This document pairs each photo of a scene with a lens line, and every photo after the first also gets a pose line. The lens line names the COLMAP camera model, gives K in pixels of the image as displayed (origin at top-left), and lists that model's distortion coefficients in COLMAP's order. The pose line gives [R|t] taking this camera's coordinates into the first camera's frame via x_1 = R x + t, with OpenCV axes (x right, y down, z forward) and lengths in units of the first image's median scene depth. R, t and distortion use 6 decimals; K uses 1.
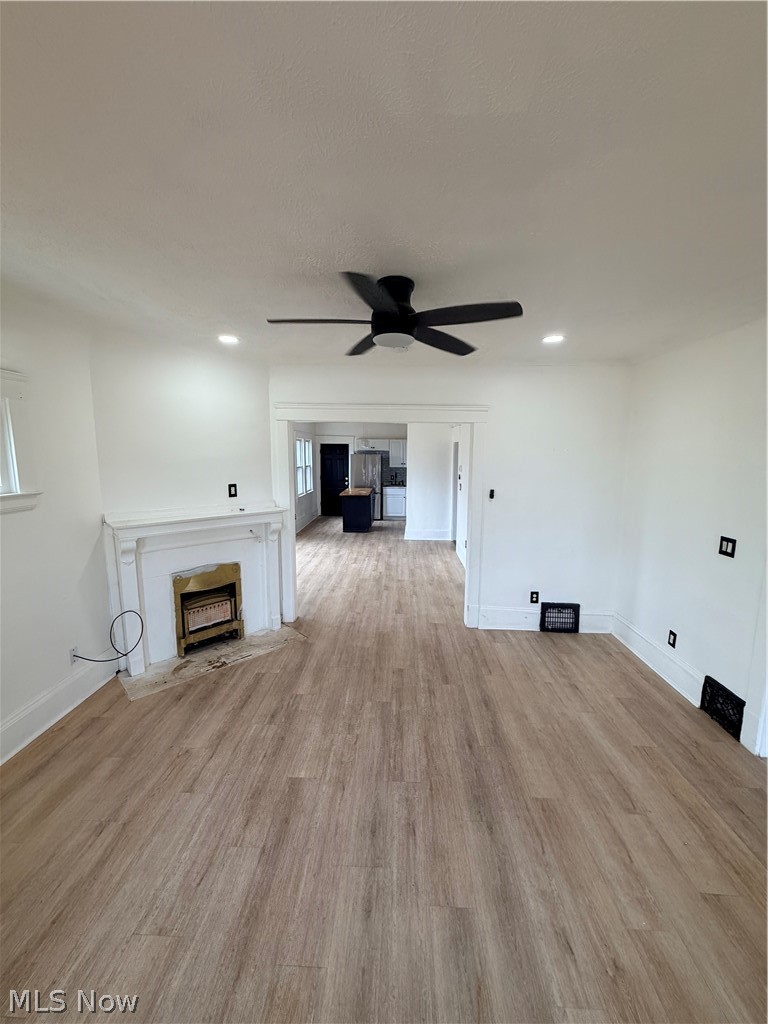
lens RADIAL K [[412.4, 0, 384.0], [0, 412.4, 512.0], [0, 0, 1]] dist [-0.001474, -0.000175]
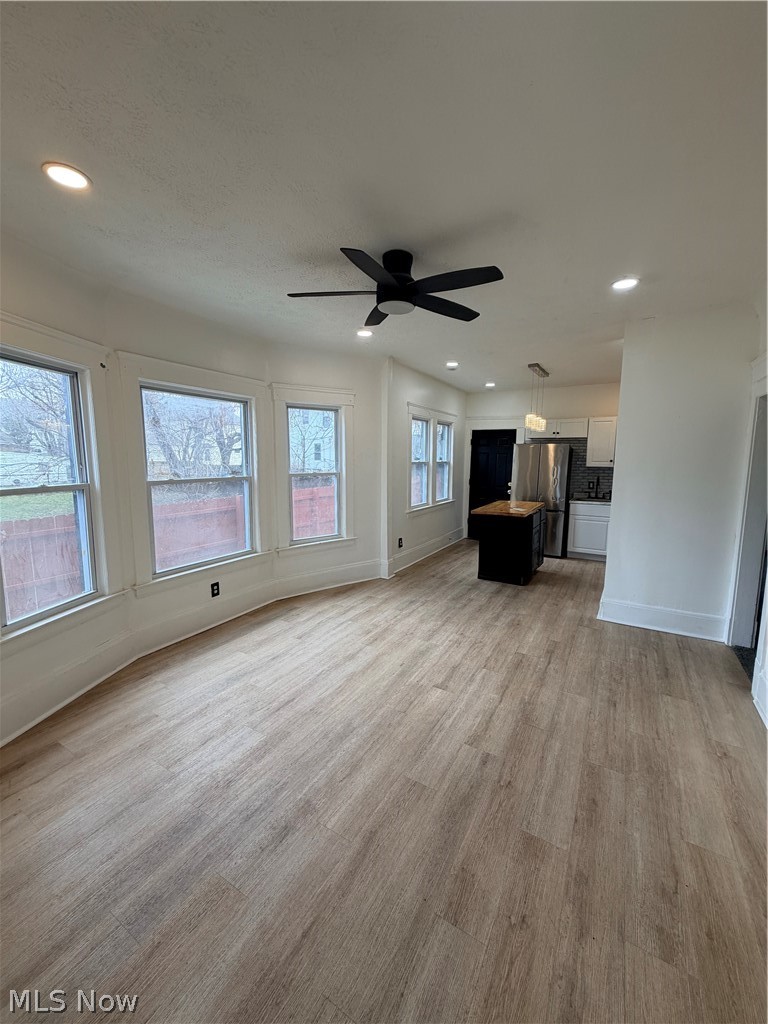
lens RADIAL K [[412.4, 0, 384.0], [0, 412.4, 512.0], [0, 0, 1]] dist [-0.001474, -0.000175]
pose [[0.884217, 0.063659, -0.462718, 0.039532], [-0.071159, 0.997464, 0.001249, -0.031562], [0.461624, 0.031823, 0.886505, 0.429187]]
